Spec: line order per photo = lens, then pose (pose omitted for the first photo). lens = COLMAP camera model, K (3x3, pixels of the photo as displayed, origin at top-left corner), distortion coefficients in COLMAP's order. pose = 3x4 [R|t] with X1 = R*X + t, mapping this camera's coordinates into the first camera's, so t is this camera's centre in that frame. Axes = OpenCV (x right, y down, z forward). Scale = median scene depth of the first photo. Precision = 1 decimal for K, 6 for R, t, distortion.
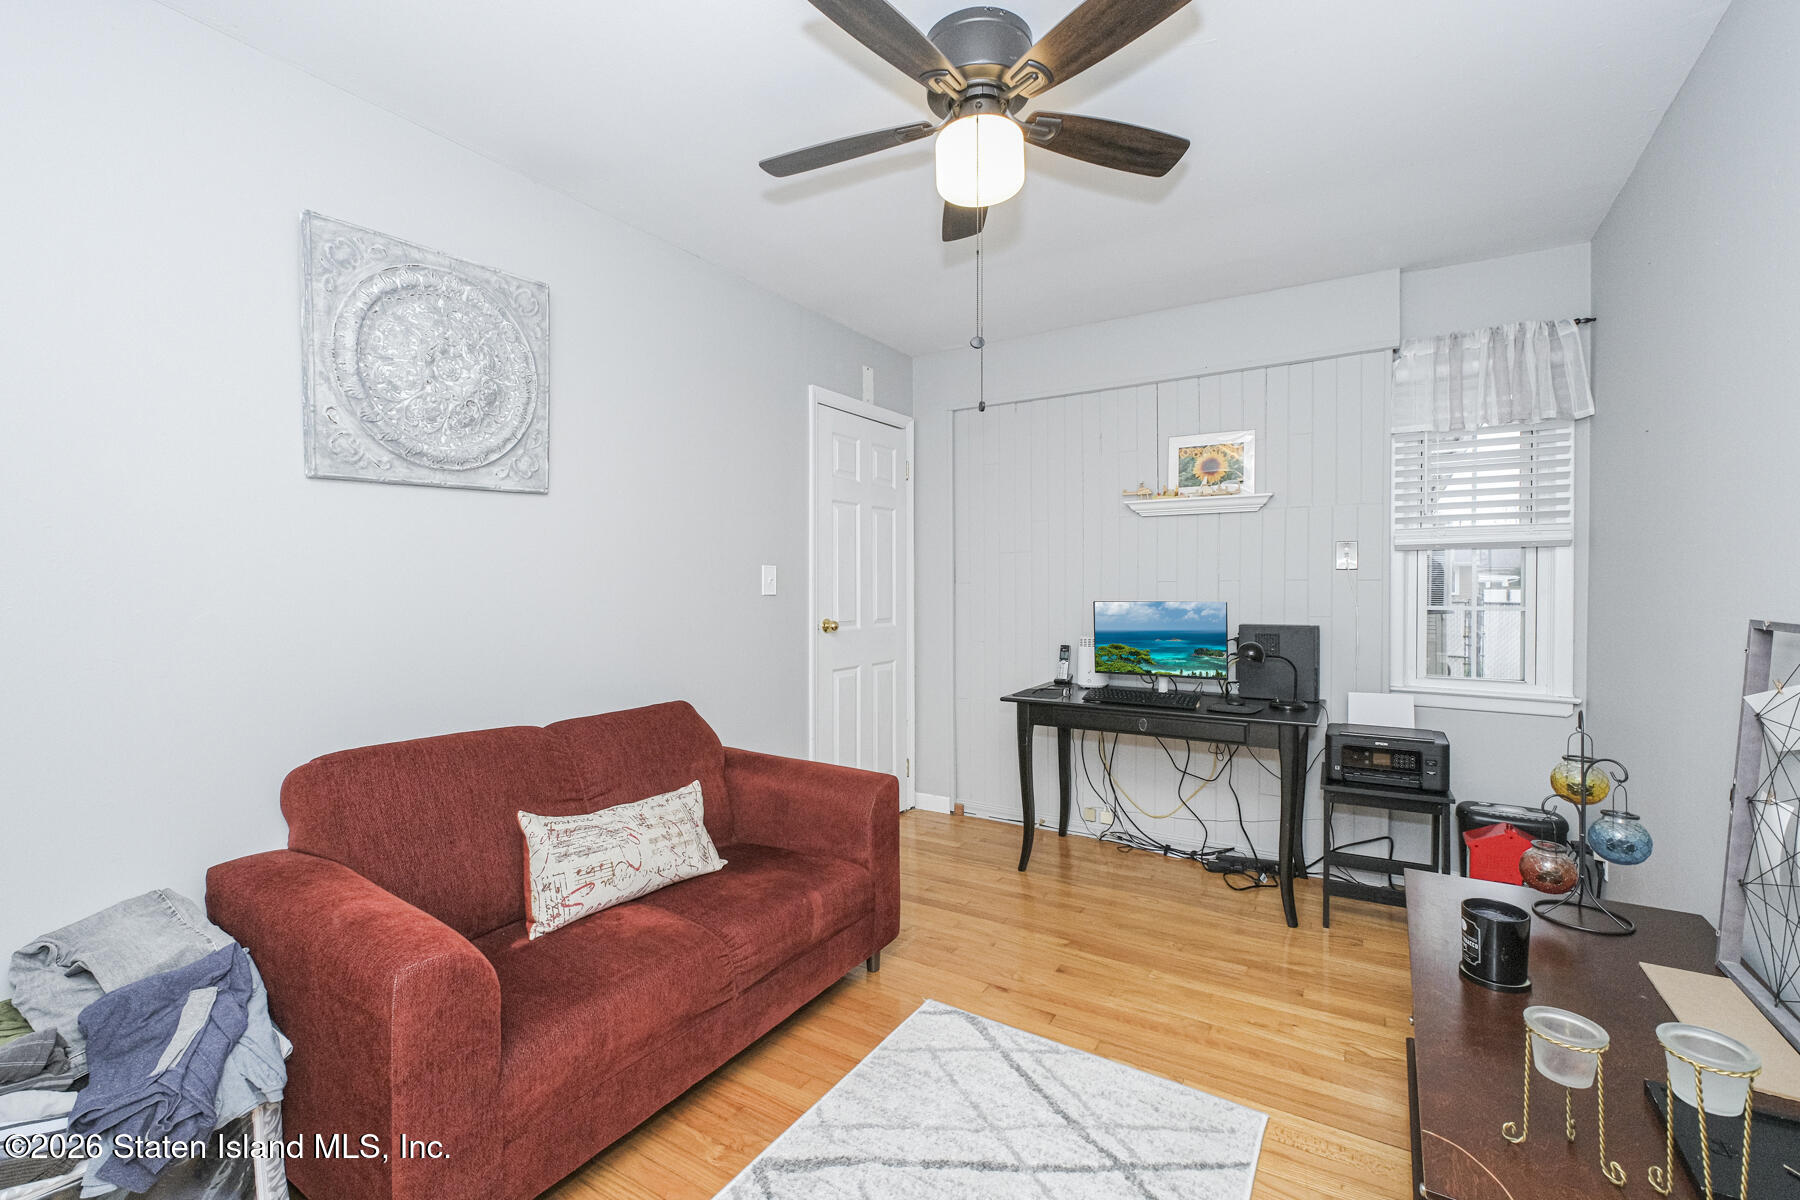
lens RADIAL K [[774.2, 0, 901.7], [0, 774.2, 594.9], [0, 0, 1]] dist [-0.004932, -0.000038]
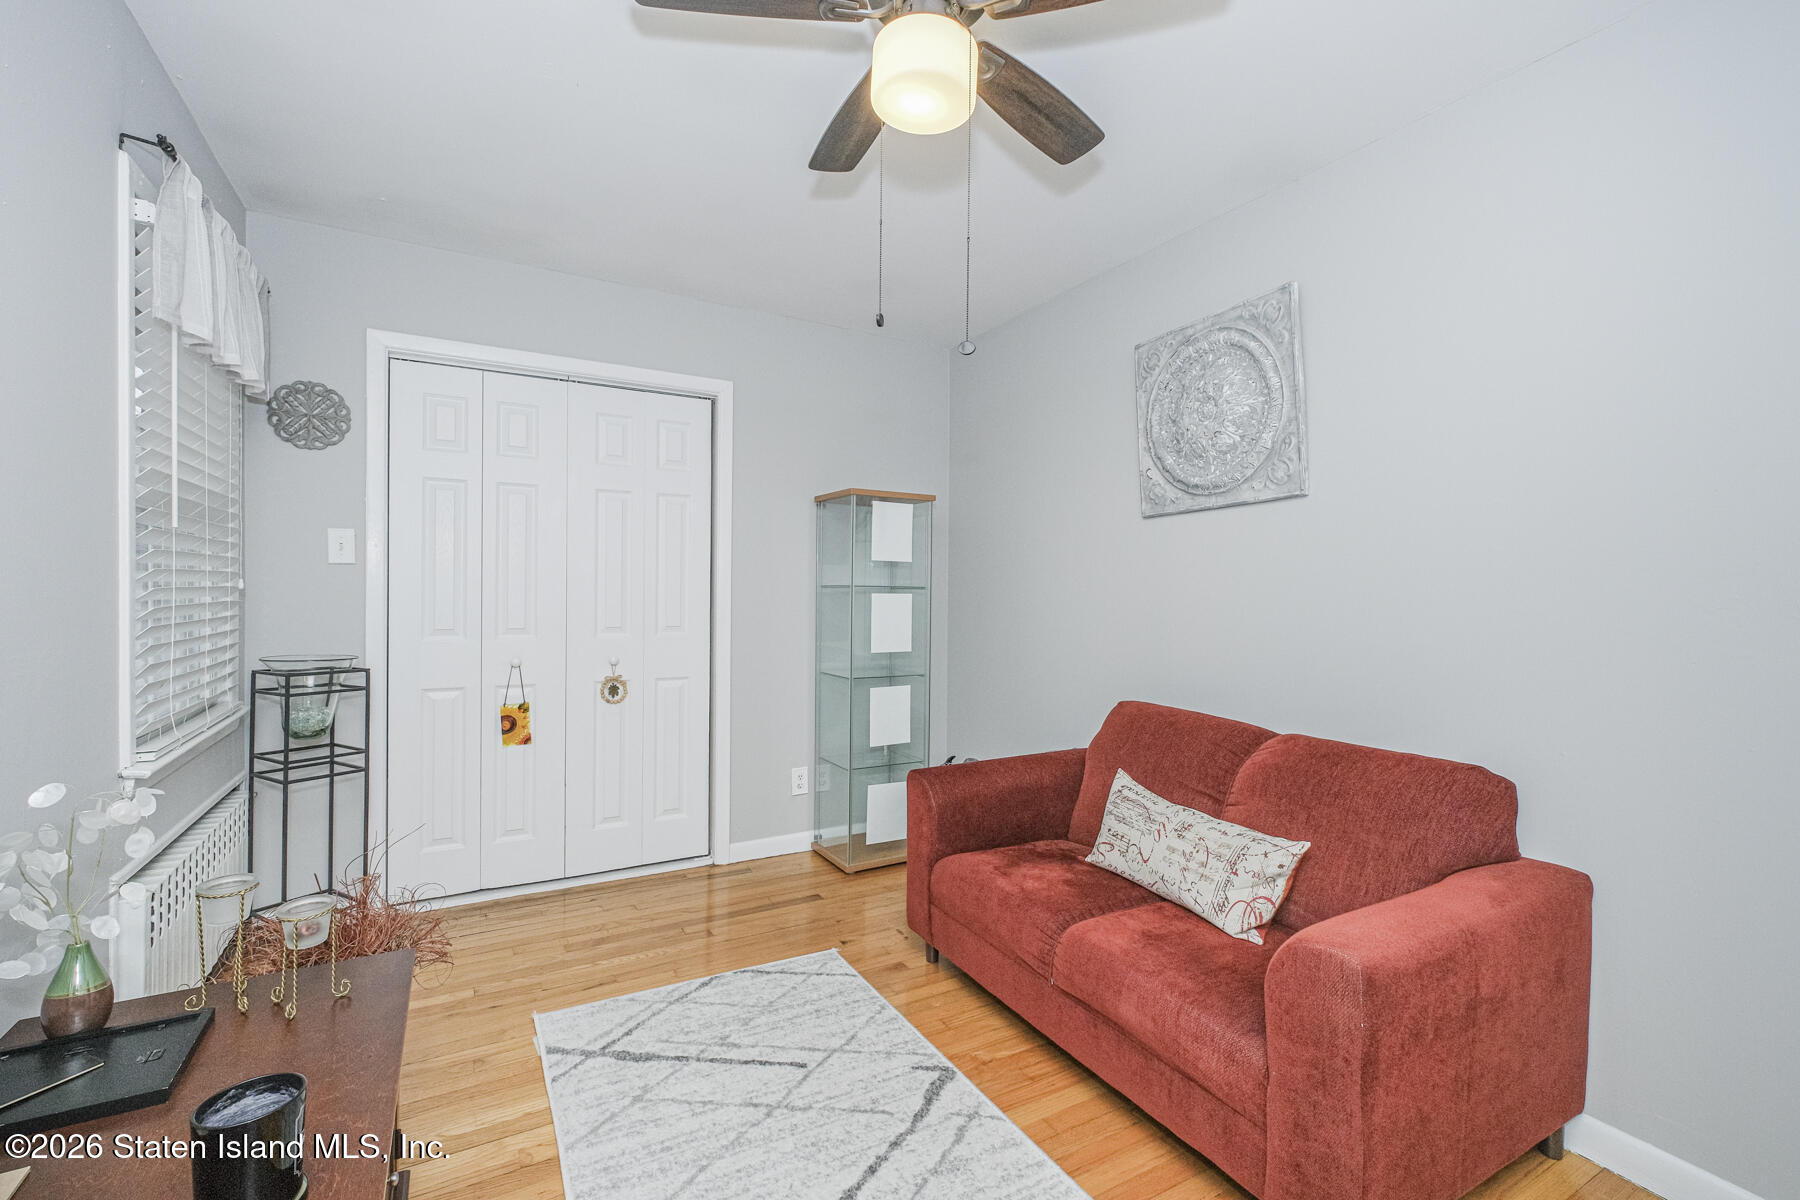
lens RADIAL K [[774.2, 0, 897.8], [0, 774.2, 592.2], [0, 0, 1]] dist [-0.004932, -0.000038]
pose [[-0.477636, 0.001461, -0.878556, 0.733803], [-0.022053, 0.999664, 0.013652, -0.015008], [0.878281, 0.025896, -0.477443, 1.197774]]
